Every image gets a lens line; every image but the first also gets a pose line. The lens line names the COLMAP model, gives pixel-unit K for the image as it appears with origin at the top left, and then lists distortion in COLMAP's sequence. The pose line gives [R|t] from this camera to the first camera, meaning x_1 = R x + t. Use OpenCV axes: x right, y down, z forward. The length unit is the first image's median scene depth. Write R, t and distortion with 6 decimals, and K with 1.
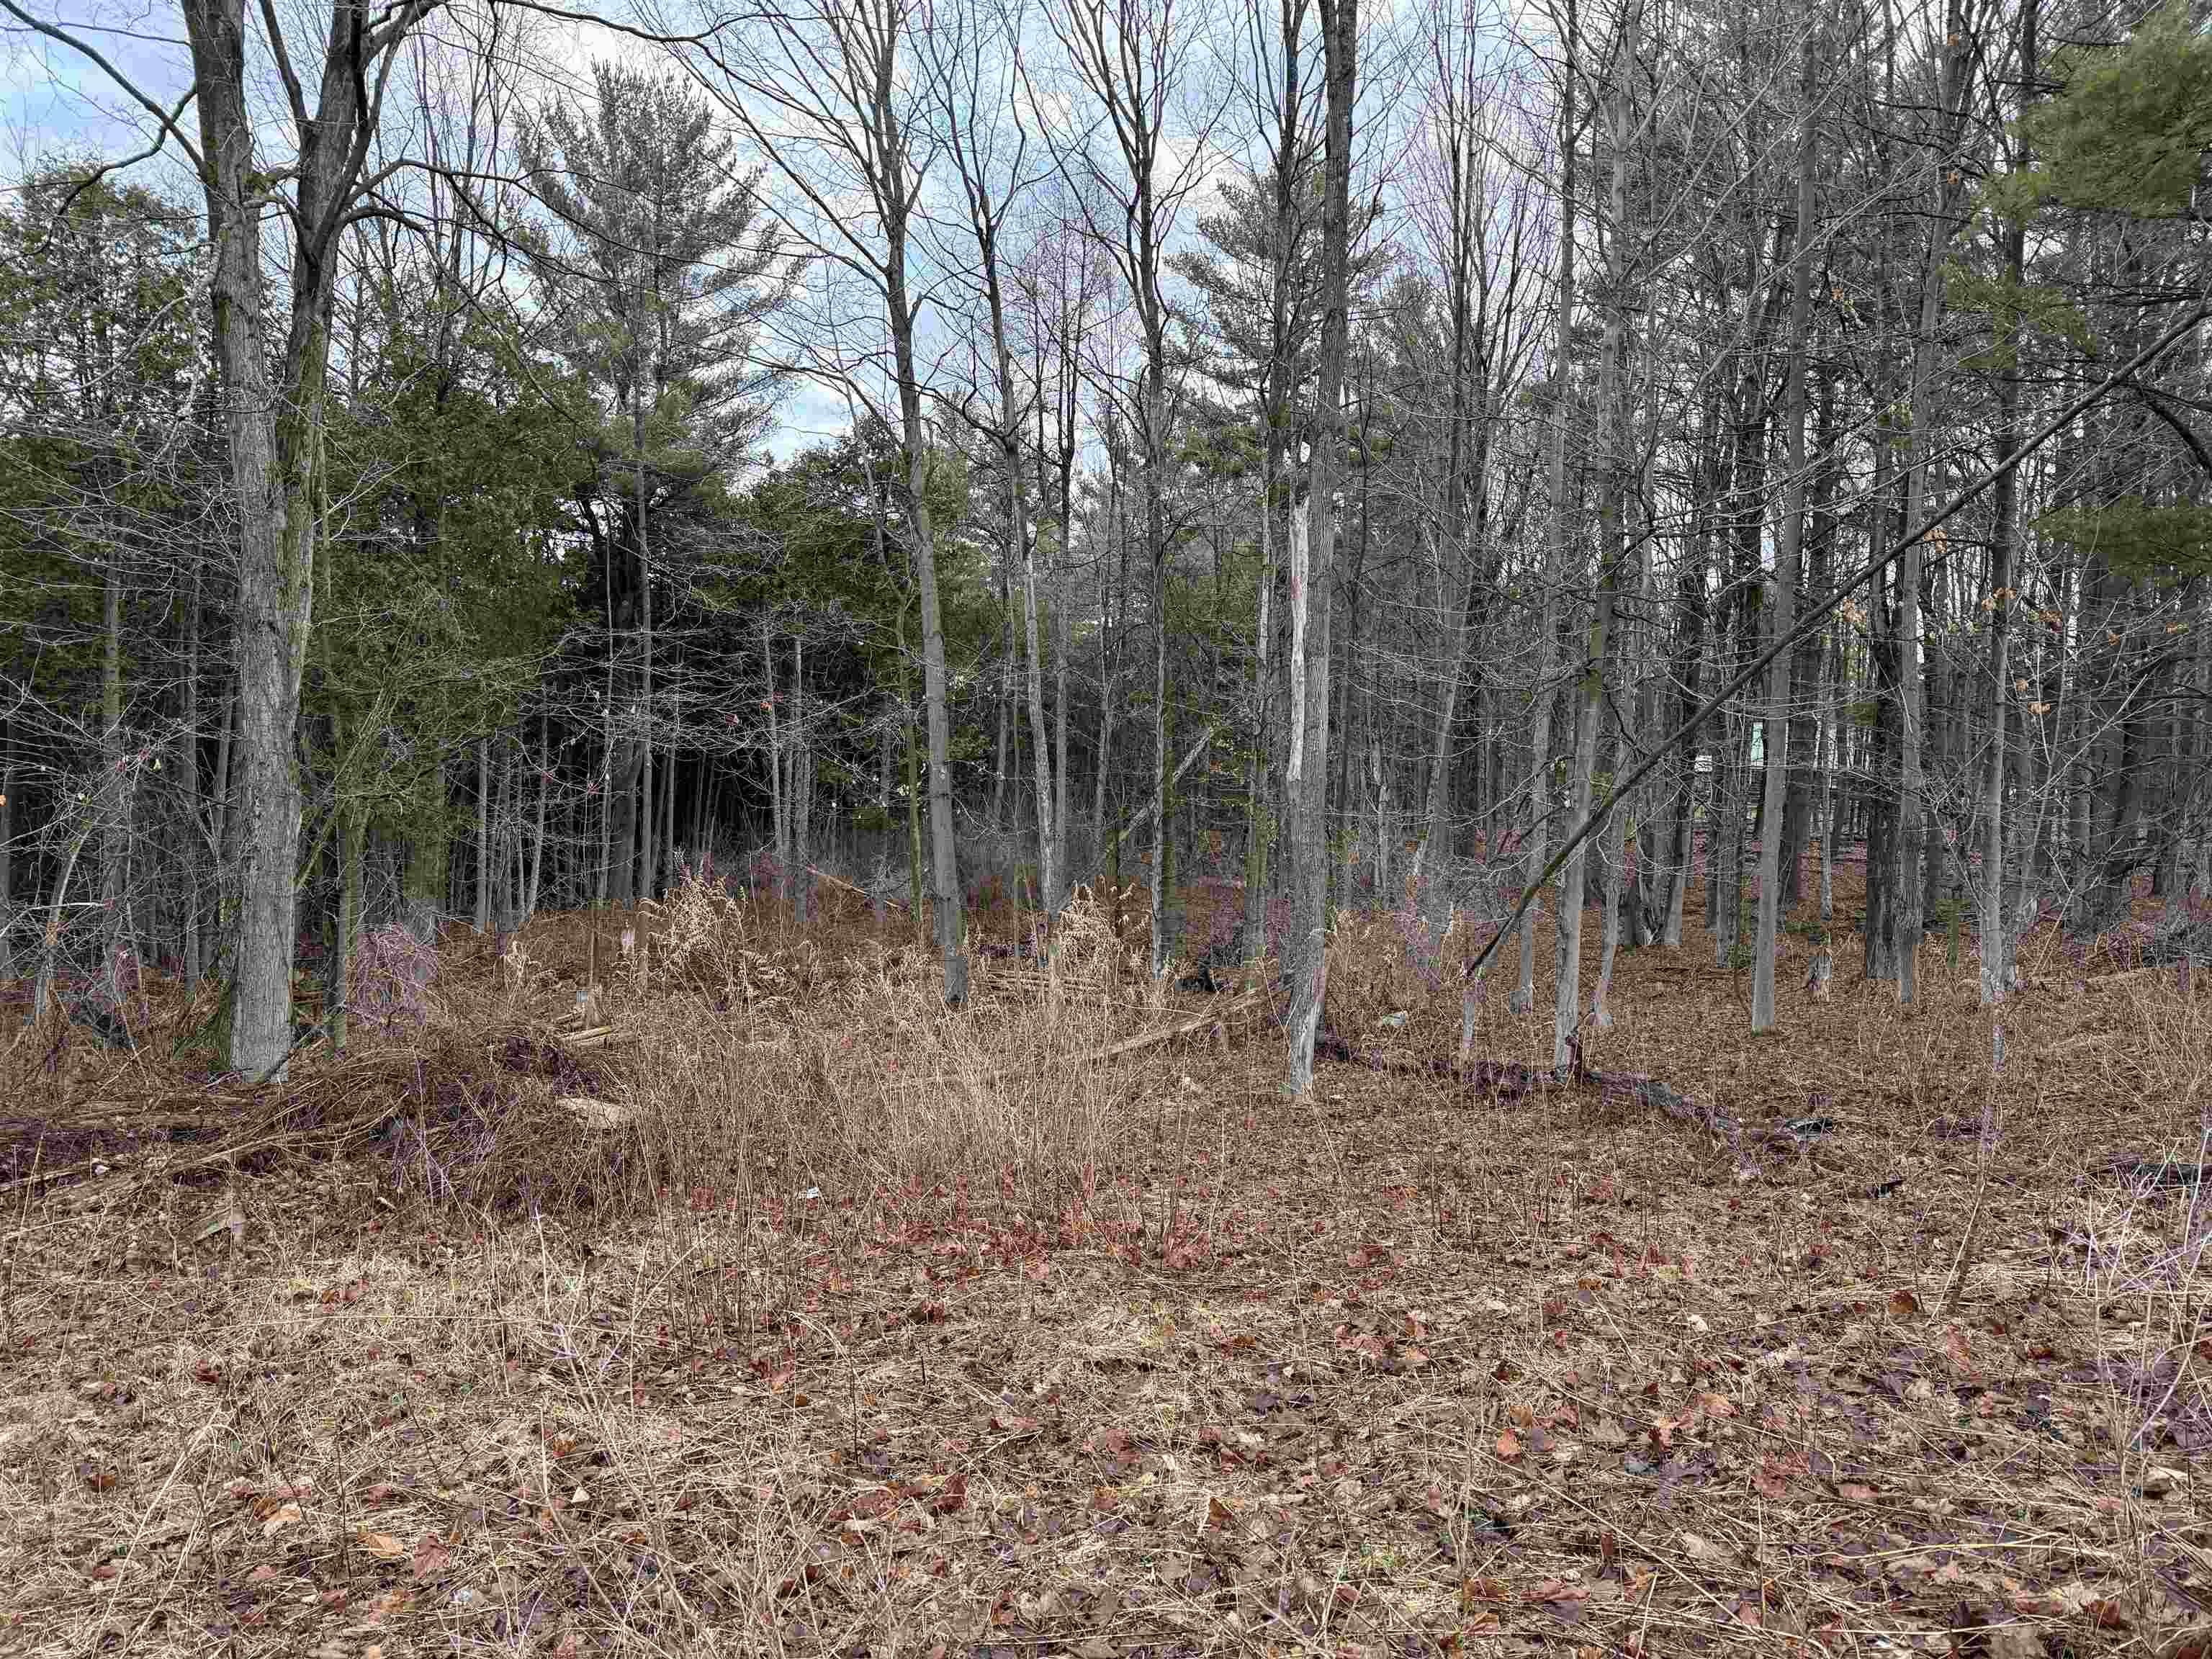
lens RADIAL K [[1595.9, 0, 1106.0], [0, 1595.9, 829.5], [0, 0, 1]] dist [0.014660, -0.008599]
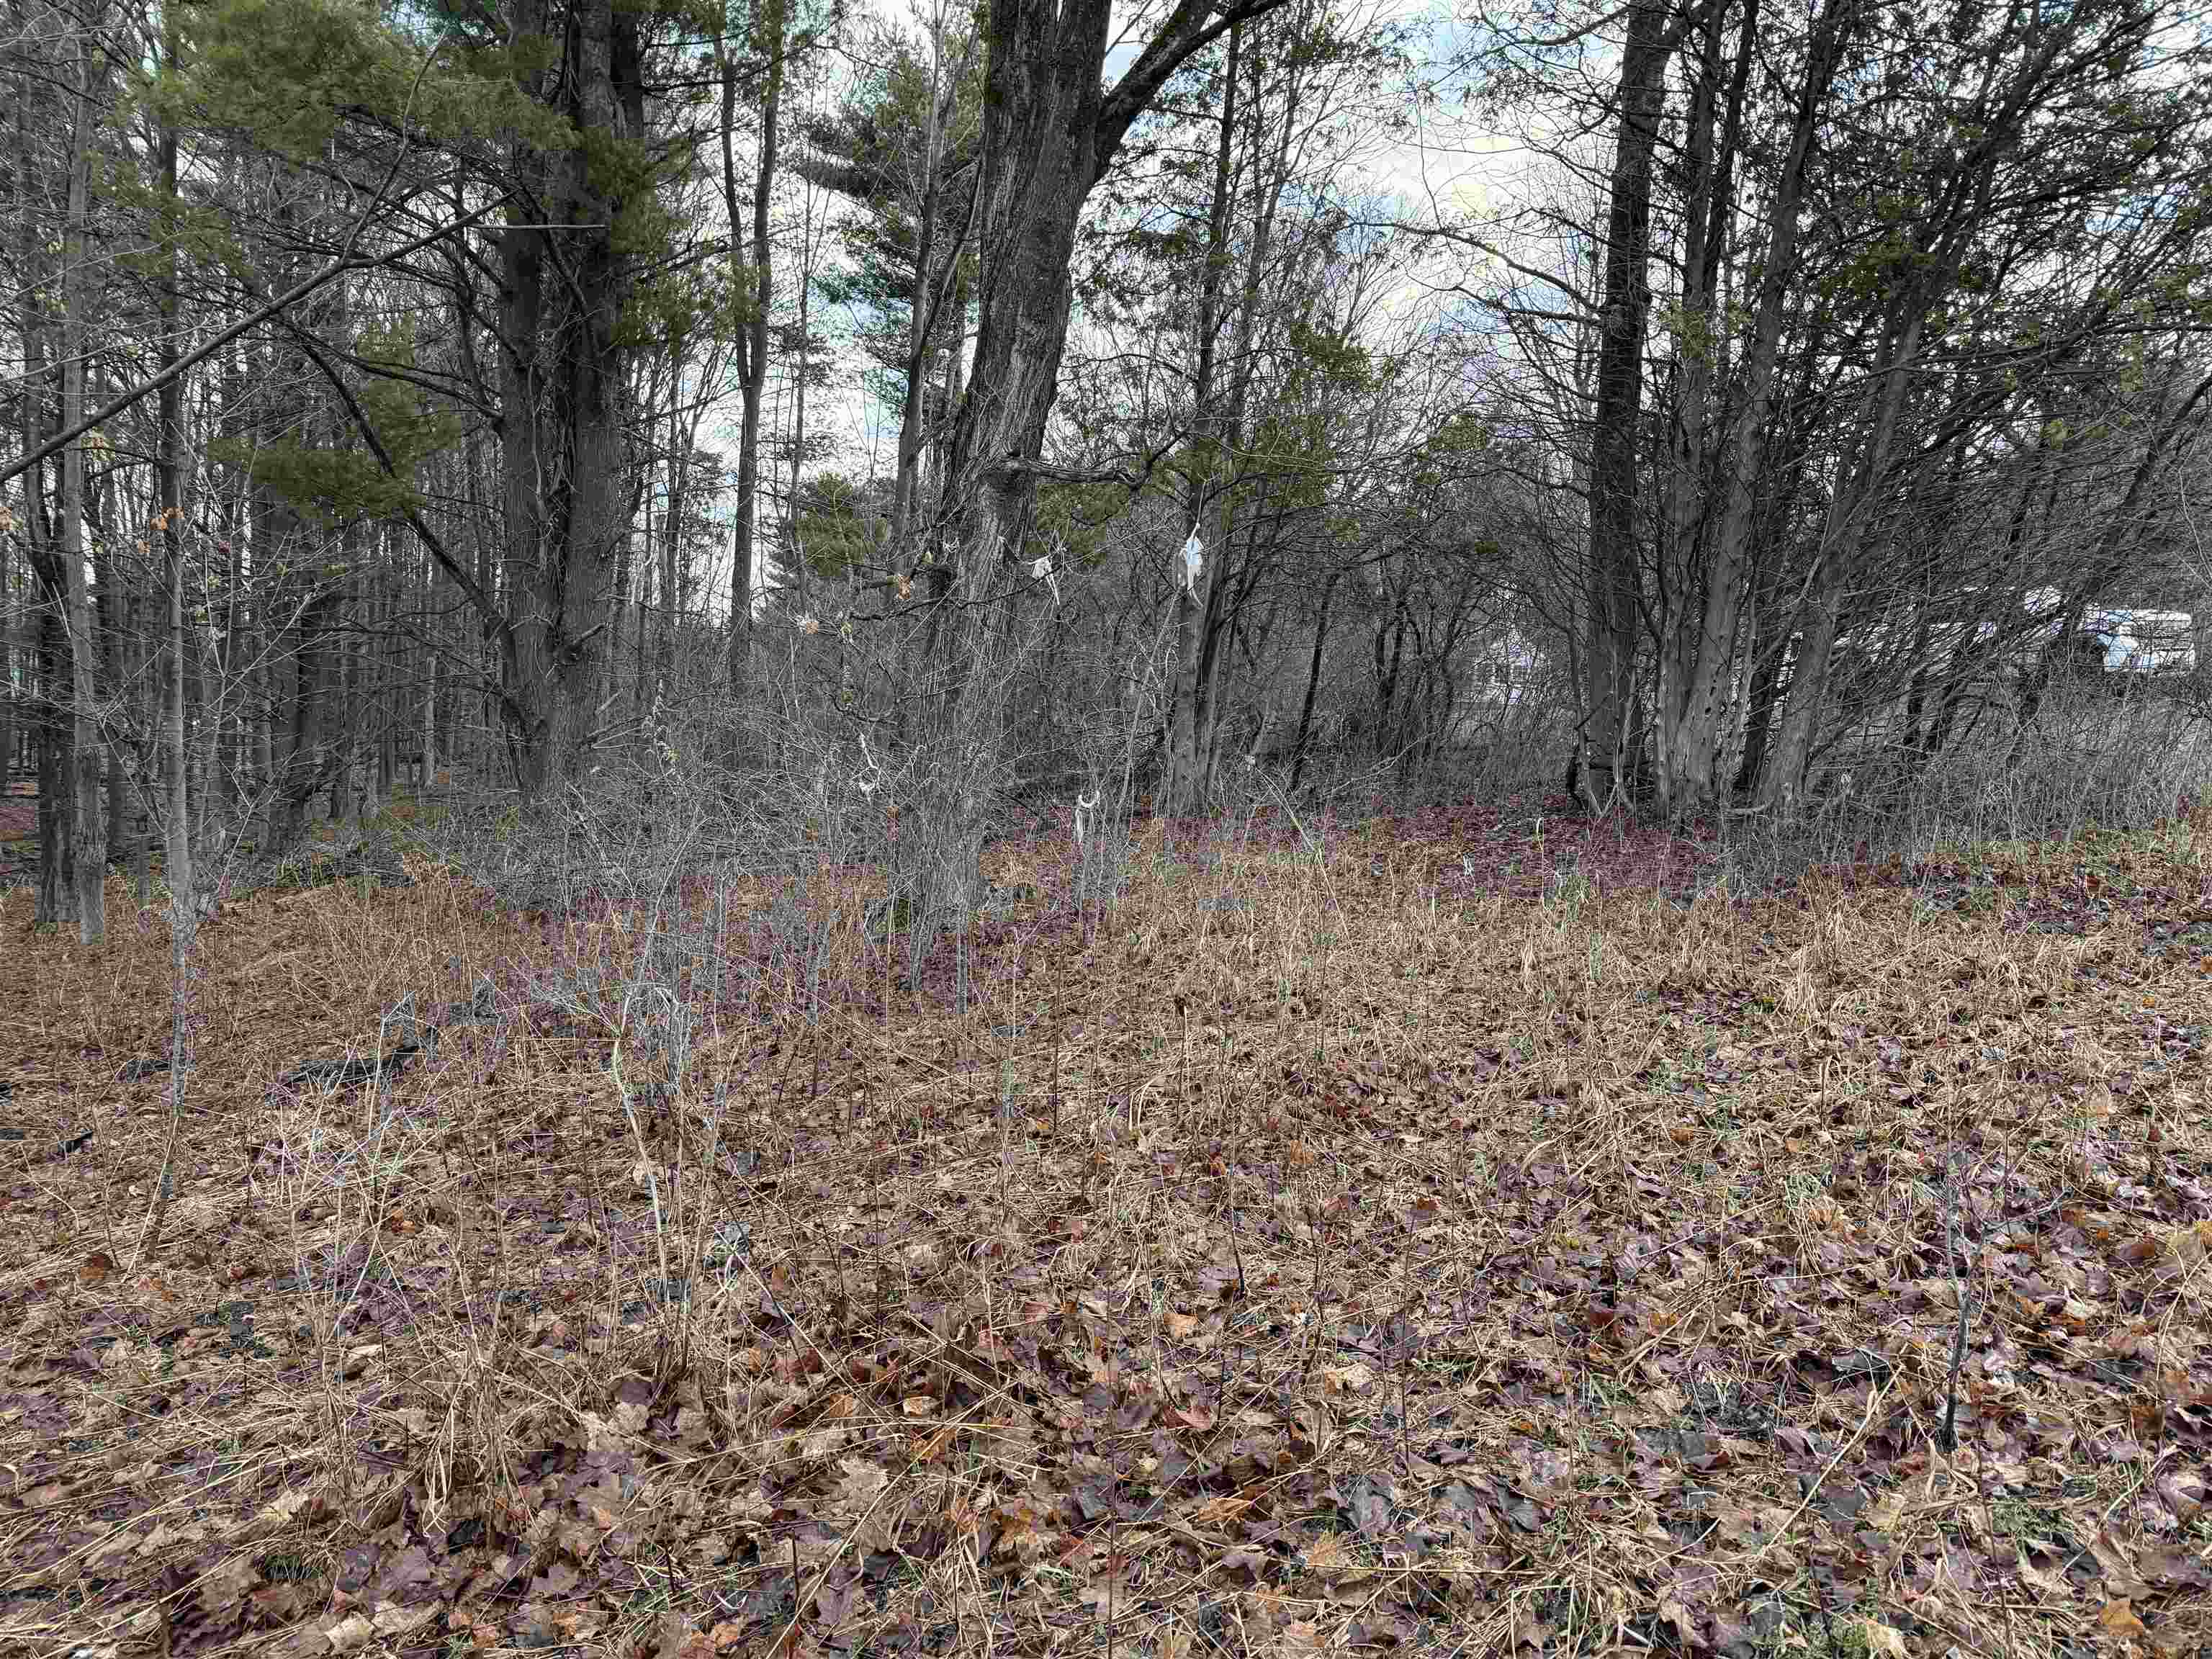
lens RADIAL K [[1481.4, 0, 1106.0], [0, 1481.4, 829.5], [0, 0, 1]] dist [-0.028381, 0.001195]
pose [[0.490122, -0.052909, 0.870046, 0.067253], [0.026686, 0.998599, 0.045693, 0.024071], [-0.871245, 0.000823, 0.490848, 0.086067]]
